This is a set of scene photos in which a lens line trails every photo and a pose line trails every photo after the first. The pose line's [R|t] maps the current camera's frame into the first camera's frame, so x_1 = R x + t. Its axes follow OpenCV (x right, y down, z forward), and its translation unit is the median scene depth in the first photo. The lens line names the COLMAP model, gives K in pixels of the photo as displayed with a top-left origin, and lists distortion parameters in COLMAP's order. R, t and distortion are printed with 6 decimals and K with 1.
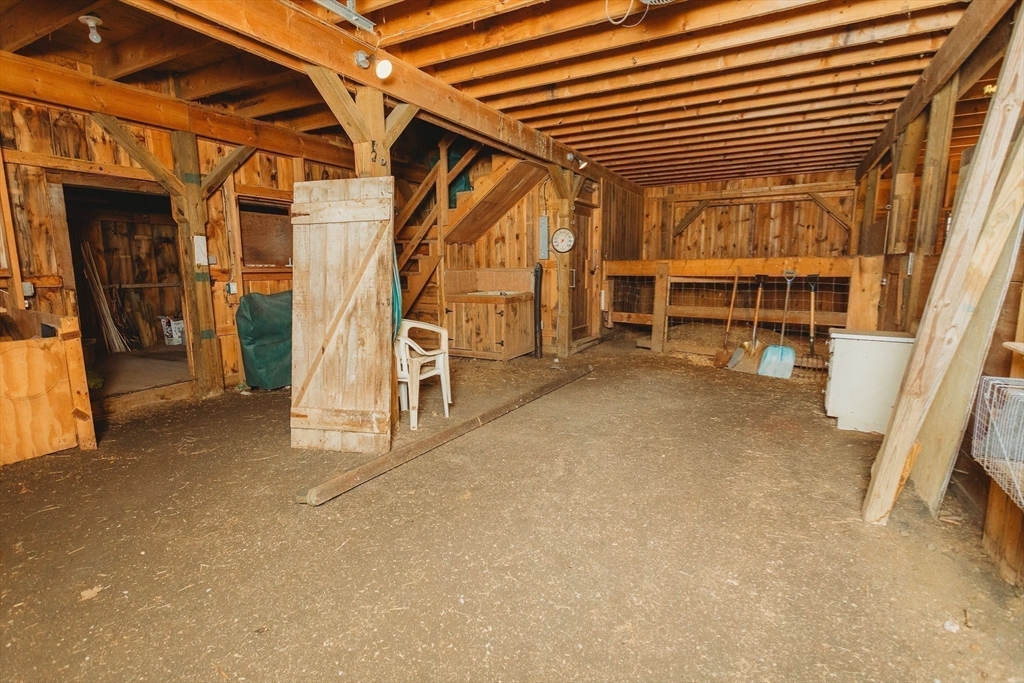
lens RADIAL K [[494.8, 0, 519.0], [0, 494.8, 341.6], [0, 0, 1]] dist [0.003871, 0.001044]
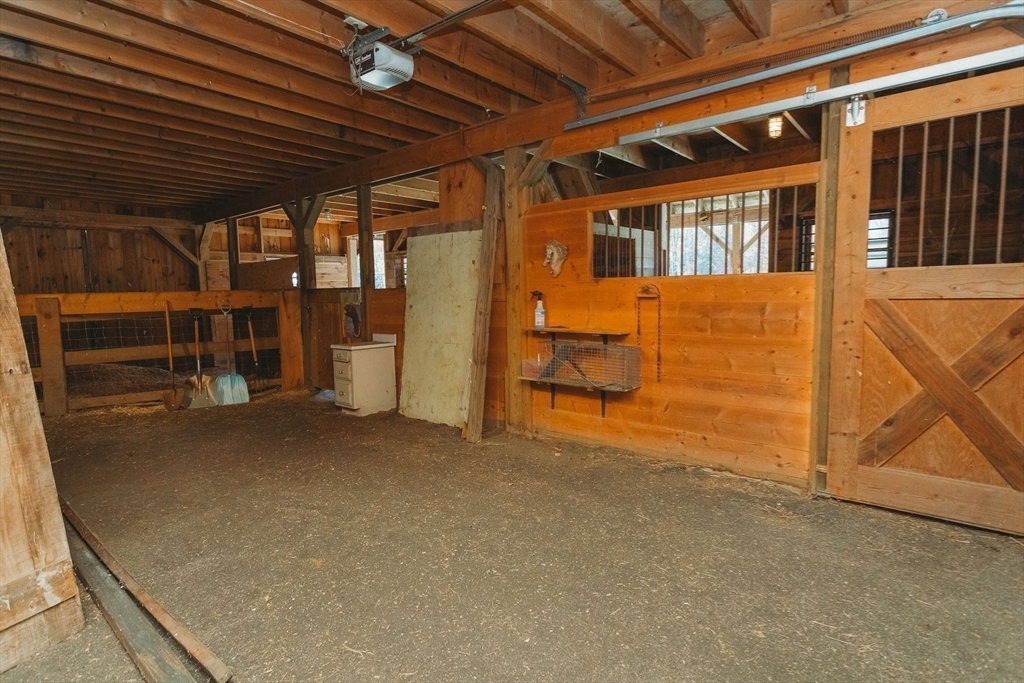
lens RADIAL K [[494.8, 0, 511.6], [0, 494.8, 342.6], [0, 0, 1]] dist [0.003871, 0.001044]
pose [[0.204974, -0.099871, 0.973659, -0.368626], [0.166469, 0.983844, 0.065870, -0.027920], [-0.964507, 0.148582, 0.218288, 0.186828]]
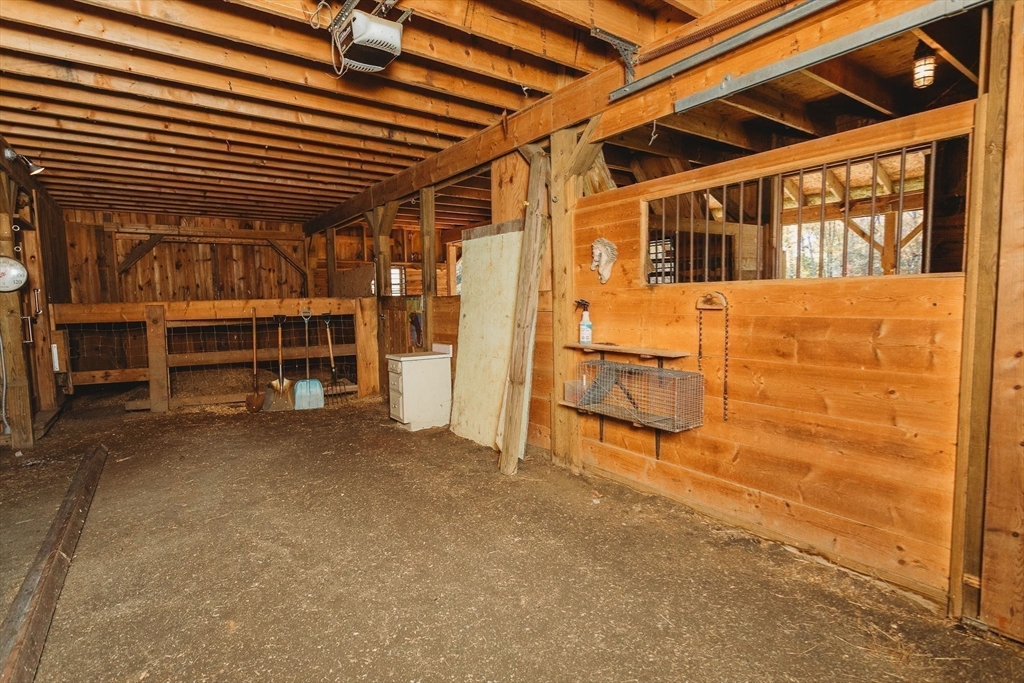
lens RADIAL K [[494.8, 0, 512.5], [0, 494.8, 343.0], [0, 0, 1]] dist [0.003871, 0.001044]
pose [[0.439141, -0.083543, 0.894525, -0.237207], [0.153708, 0.987973, 0.016812, -0.020070], [-0.885172, 0.130113, 0.446701, 0.114654]]
